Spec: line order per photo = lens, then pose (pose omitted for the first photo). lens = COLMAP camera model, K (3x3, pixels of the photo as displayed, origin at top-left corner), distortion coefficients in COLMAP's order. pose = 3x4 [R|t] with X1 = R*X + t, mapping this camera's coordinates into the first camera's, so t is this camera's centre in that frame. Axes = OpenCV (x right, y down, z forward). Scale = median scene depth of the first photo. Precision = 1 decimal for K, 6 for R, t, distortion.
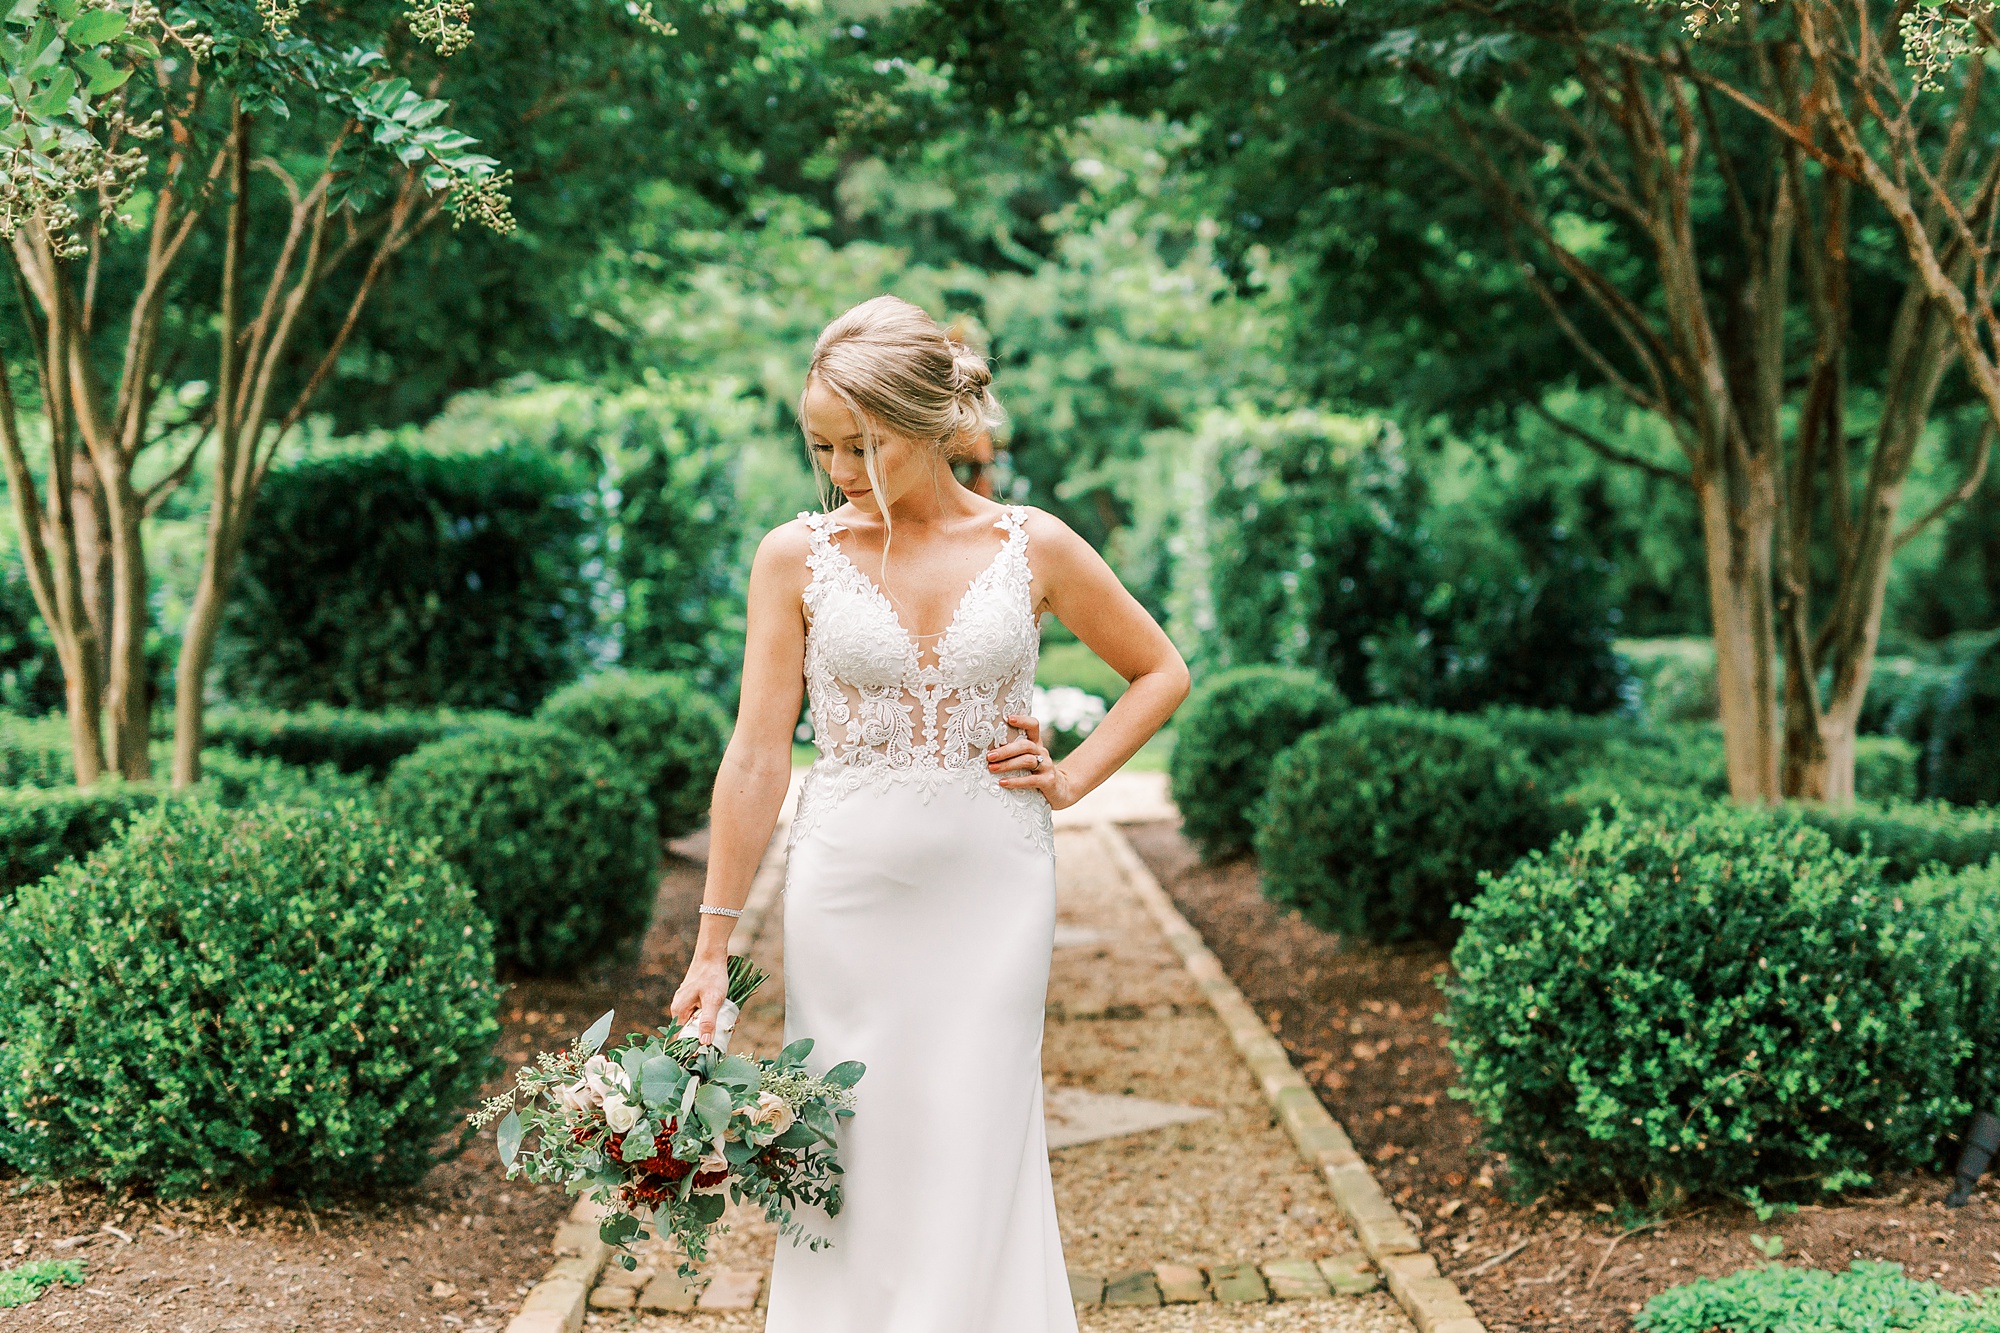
lens RADIAL K [[2996.2, 0, 1073.4], [0, 2996.2, 642.7], [0, 0, 1]] dist [0.018307, -0.085193]
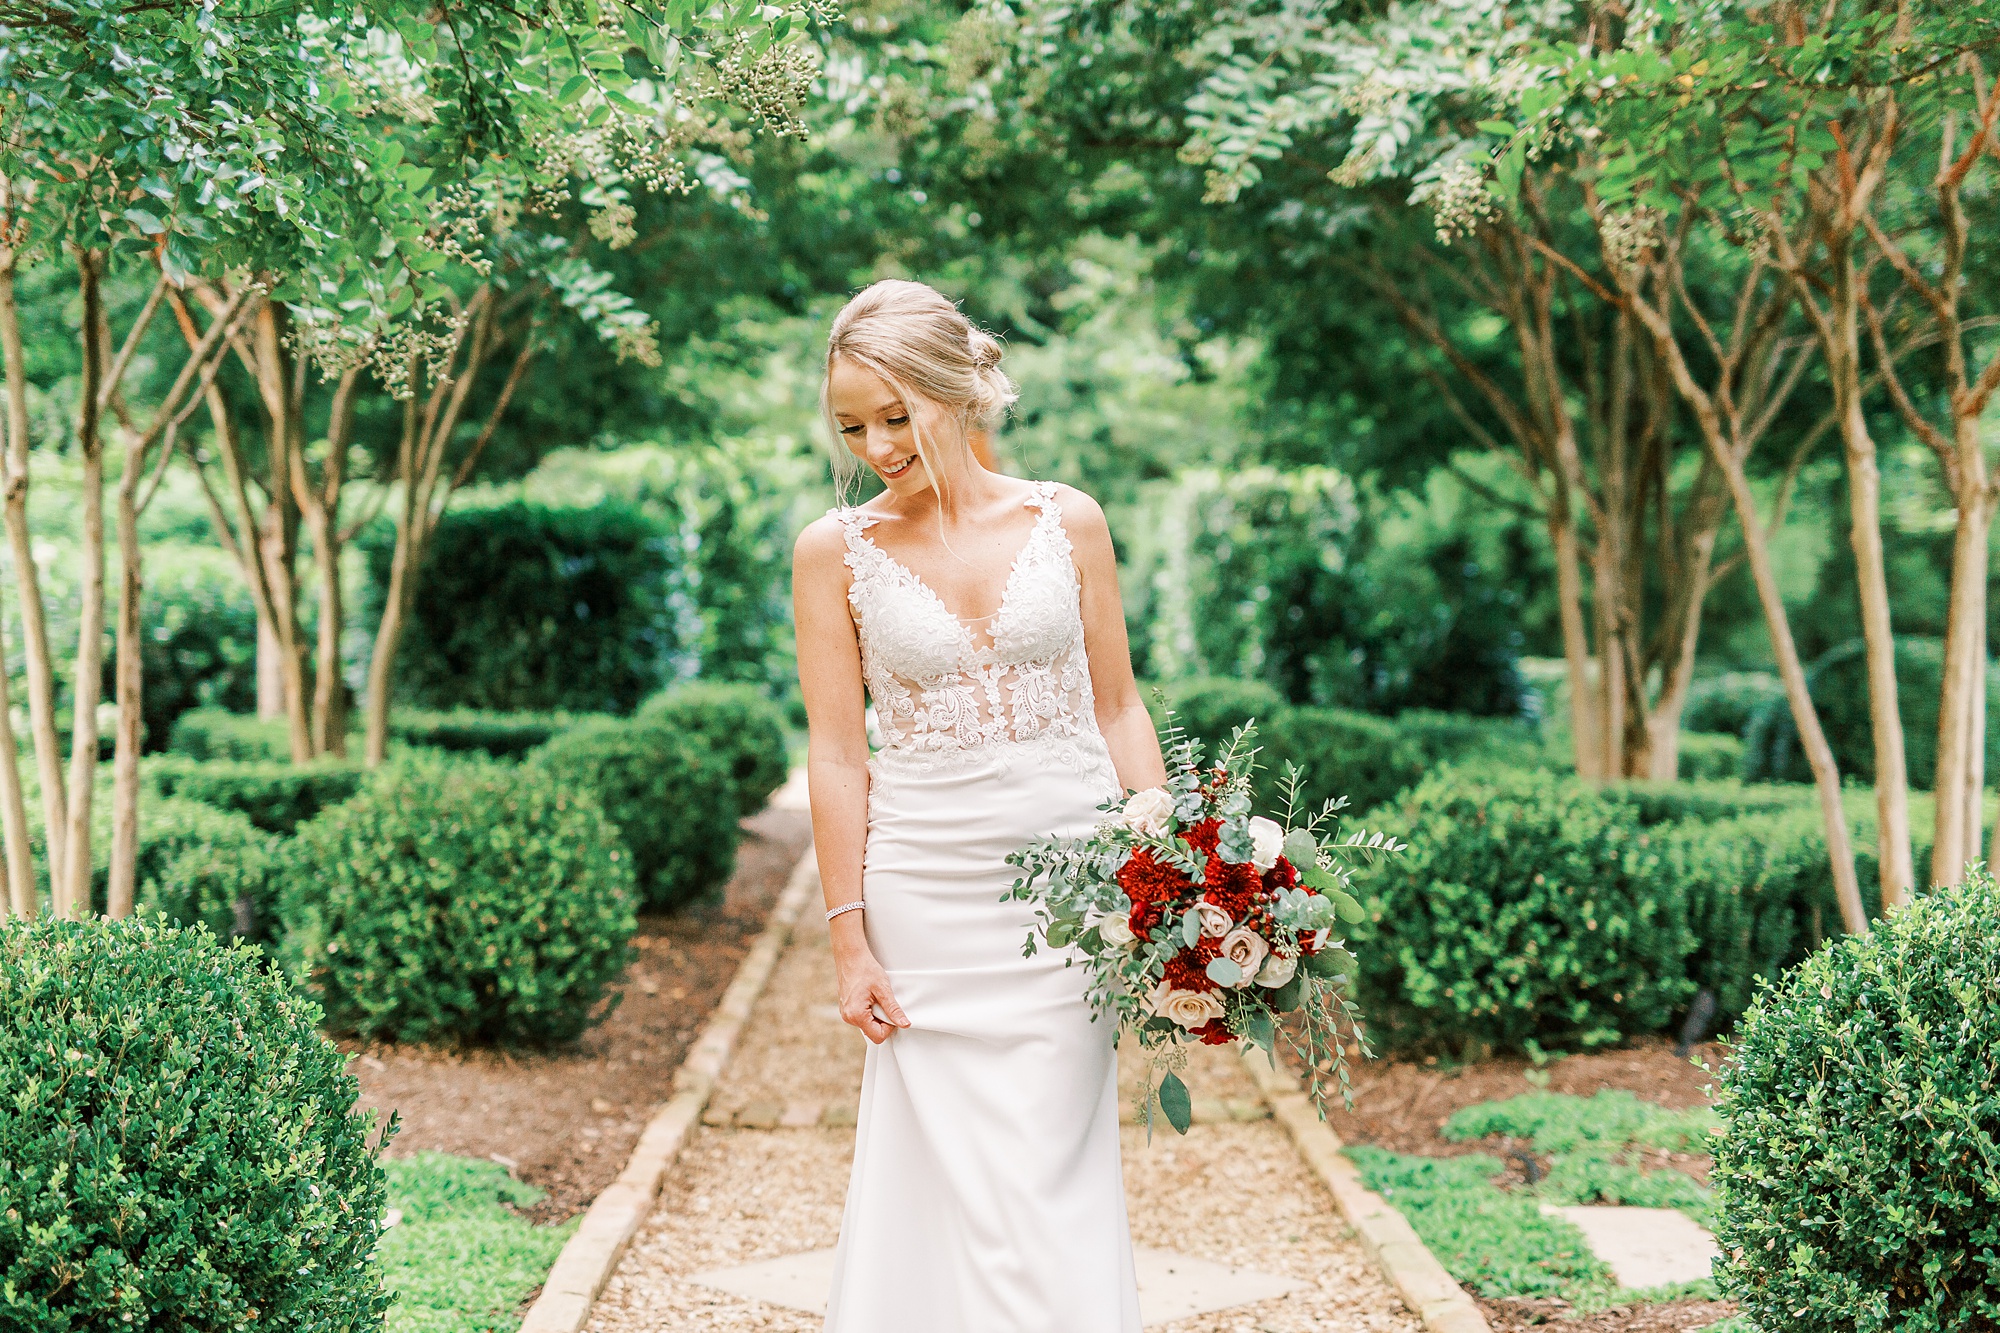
lens RADIAL K [[2650.5, 0, 1000.0], [0, 2650.5, 666.5], [0, 0, 1]] dist [0.008095, 0.001135]
pose [[0.999508, 0.001761, -0.031303, 0.013890], [-0.001762, 0.999998, 0.000012, 0.006400], [0.031303, 0.000043, 0.999510, -0.197905]]
